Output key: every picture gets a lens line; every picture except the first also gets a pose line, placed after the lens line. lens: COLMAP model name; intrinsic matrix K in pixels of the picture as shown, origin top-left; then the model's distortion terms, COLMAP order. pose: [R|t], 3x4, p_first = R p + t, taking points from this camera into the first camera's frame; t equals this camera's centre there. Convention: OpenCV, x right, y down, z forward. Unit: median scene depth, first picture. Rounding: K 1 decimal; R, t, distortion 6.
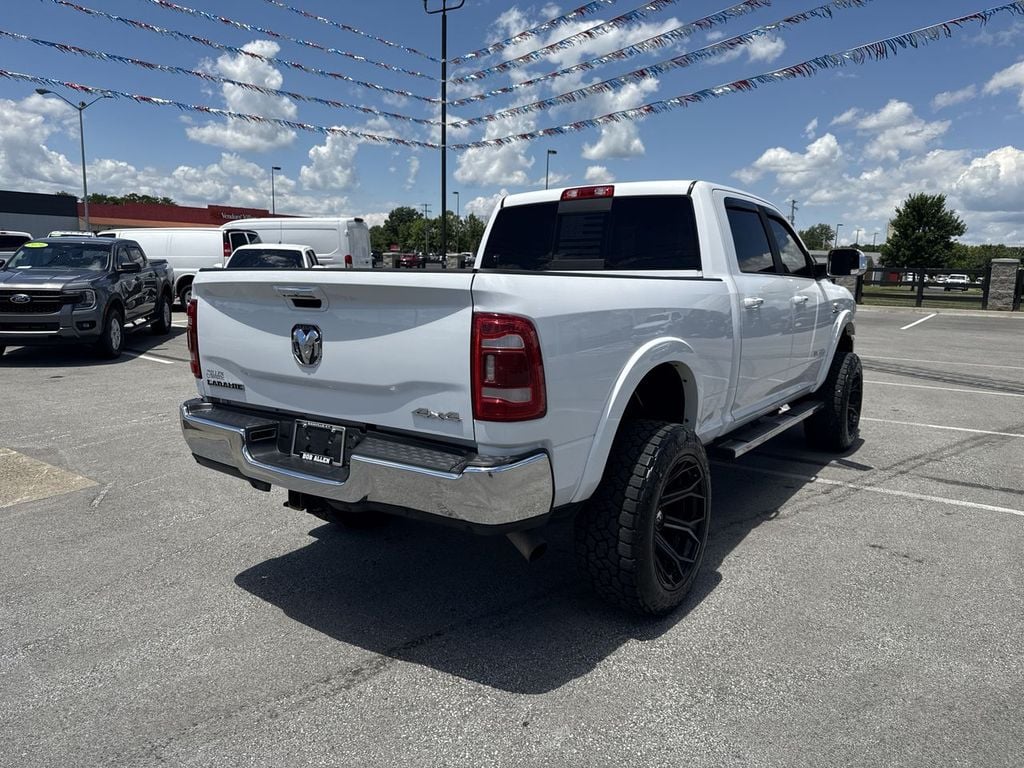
lens RADIAL K [[718.8, 0, 513.0], [0, 718.8, 379.5], [0, 0, 1]] dist [0.097765, -0.143531]
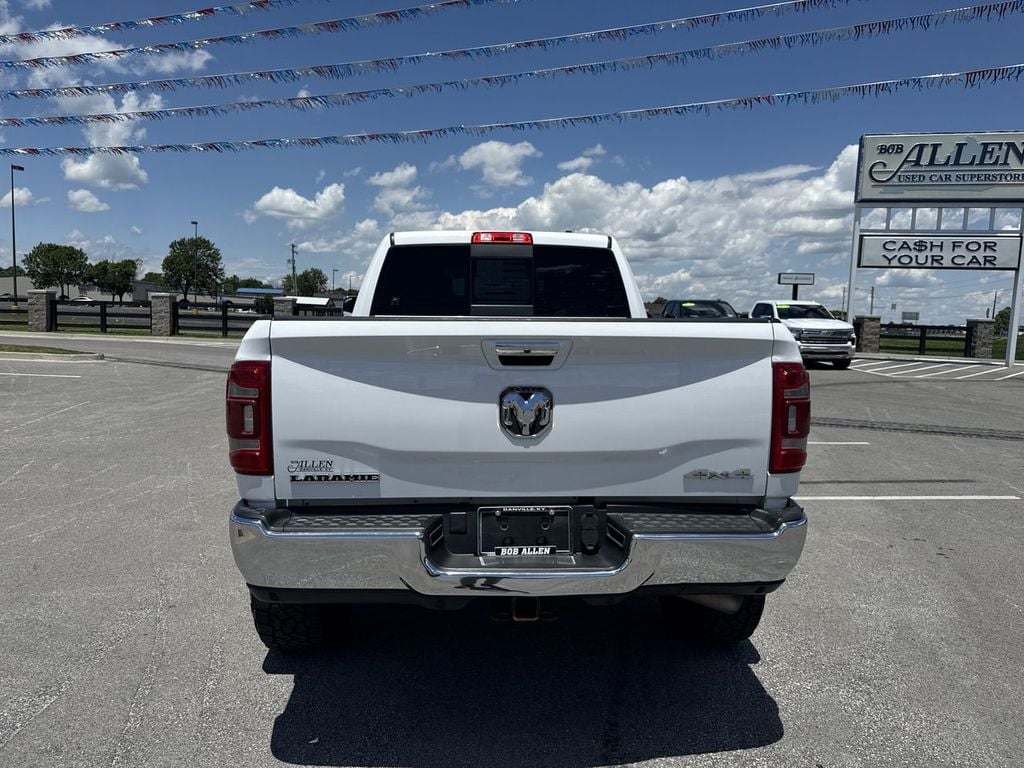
lens RADIAL K [[720.7, 0, 515.0], [0, 720.7, 377.7], [0, 0, 1]] dist [0.038509, -0.041630]
pose [[0.782160, -0.049698, 0.621093, -0.557530], [0.085049, 0.996000, -0.027408, -0.045463], [-0.617246, 0.074261, 0.783258, 0.262317]]
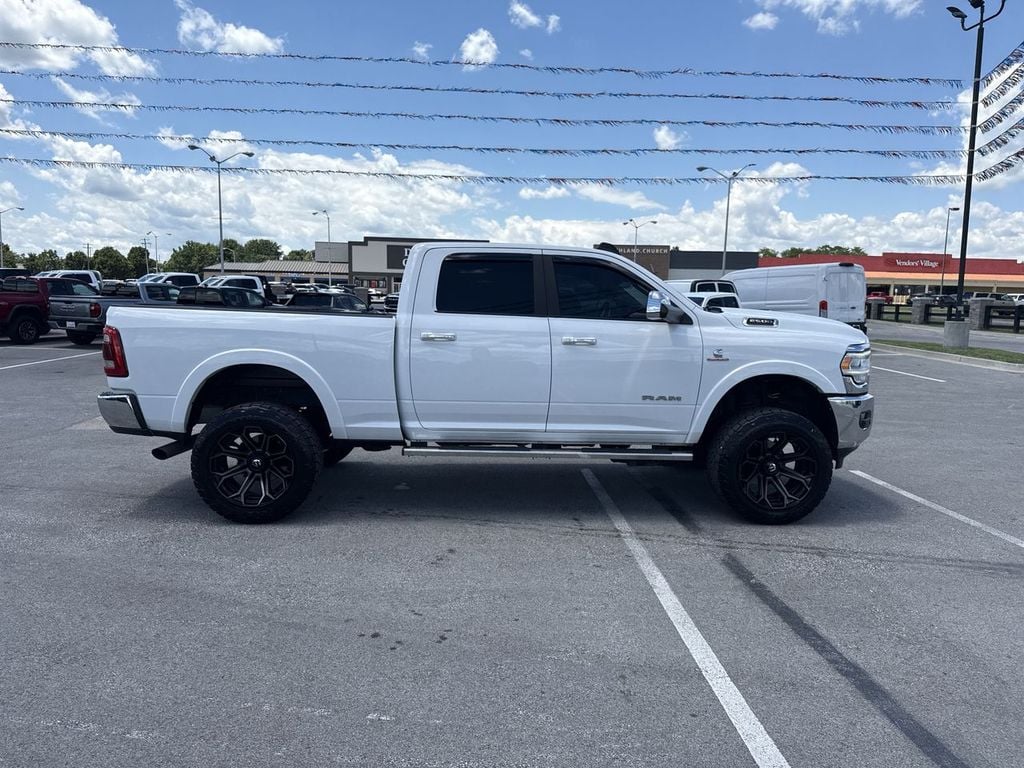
lens RADIAL K [[720.0, 0, 513.3], [0, 720.0, 398.1], [0, 0, 1]] dist [0.087513, -0.132966]
pose [[0.617687, 0.098333, -0.780252, 1.432501], [-0.129205, 0.991359, 0.022653, -0.046298], [0.775737, 0.086820, 0.625055, 0.354196]]
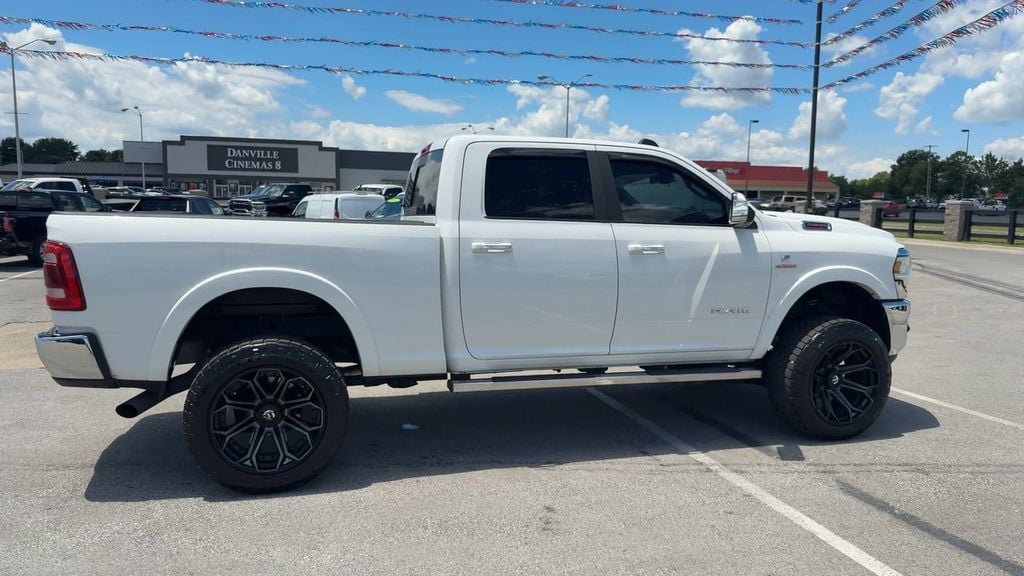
lens RADIAL K [[714.4, 0, 506.9], [0, 714.4, 291.8], [0, 0, 1]] dist [0.033943, -0.047447]
pose [[0.784498, 0.066177, -0.616590, 1.014235], [-0.096508, 0.995204, -0.015976, -0.028074], [0.612575, 0.072039, 0.787123, 0.229168]]
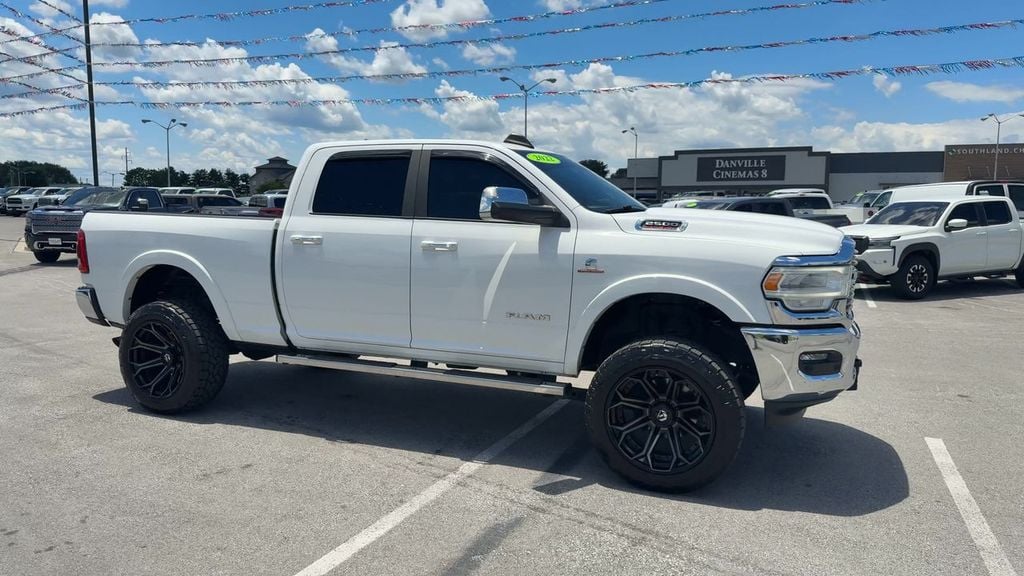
lens RADIAL K [[719.3, 0, 515.0], [0, 719.3, 284.3], [0, 0, 1]] dist [0.083933, -0.132261]
pose [[0.208109, 0.081790, -0.974680, 1.616652], [-0.155395, 0.986606, 0.049612, -0.148731], [0.965683, 0.141136, 0.218031, 1.121248]]
